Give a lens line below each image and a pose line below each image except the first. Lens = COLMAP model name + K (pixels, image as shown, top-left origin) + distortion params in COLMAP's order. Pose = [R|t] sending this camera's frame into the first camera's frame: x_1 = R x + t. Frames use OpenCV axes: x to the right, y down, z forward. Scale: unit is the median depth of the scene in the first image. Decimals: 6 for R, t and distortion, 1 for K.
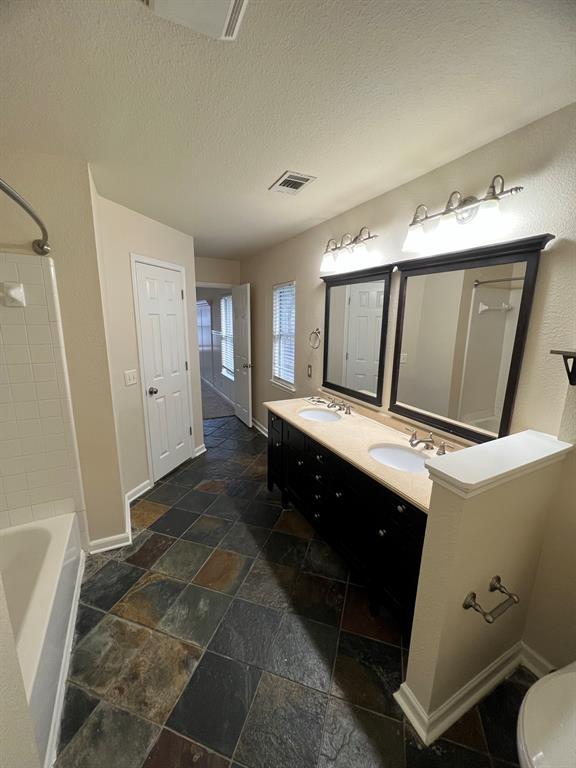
lens RADIAL K [[308.8, 0, 290.5], [0, 308.8, 382.9], [0, 0, 1]] dist [0.000481, 0.000447]
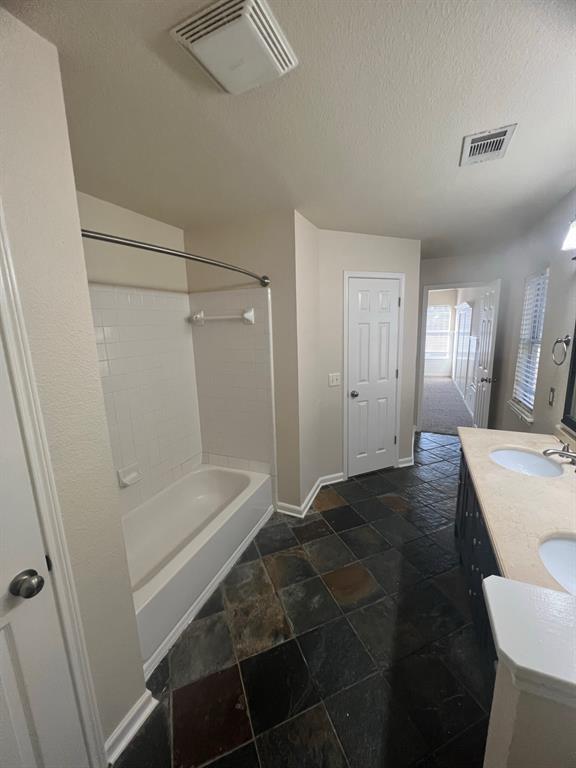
lens RADIAL K [[306.4, 0, 290.3], [0, 306.4, 382.6], [0, 0, 1]] dist [-0.001568, -0.000014]
pose [[0.636018, 0.109589, -0.763853, 0.306144], [-0.120779, 0.991802, 0.041728, -0.041346], [0.762164, 0.065718, 0.644040, 0.172639]]
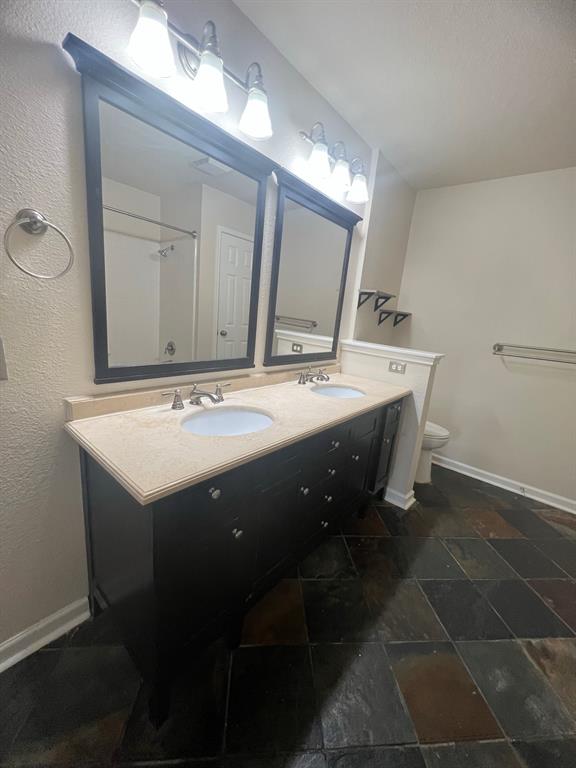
lens RADIAL K [[306.4, 0, 290.3], [0, 306.4, 382.6], [0, 0, 1]] dist [-0.001568, -0.000014]
pose [[-0.379371, -0.265664, 0.886285, -0.431981], [0.091563, 0.942411, 0.321680, -0.122972], [-0.920703, 0.203187, -0.333198, 1.236701]]
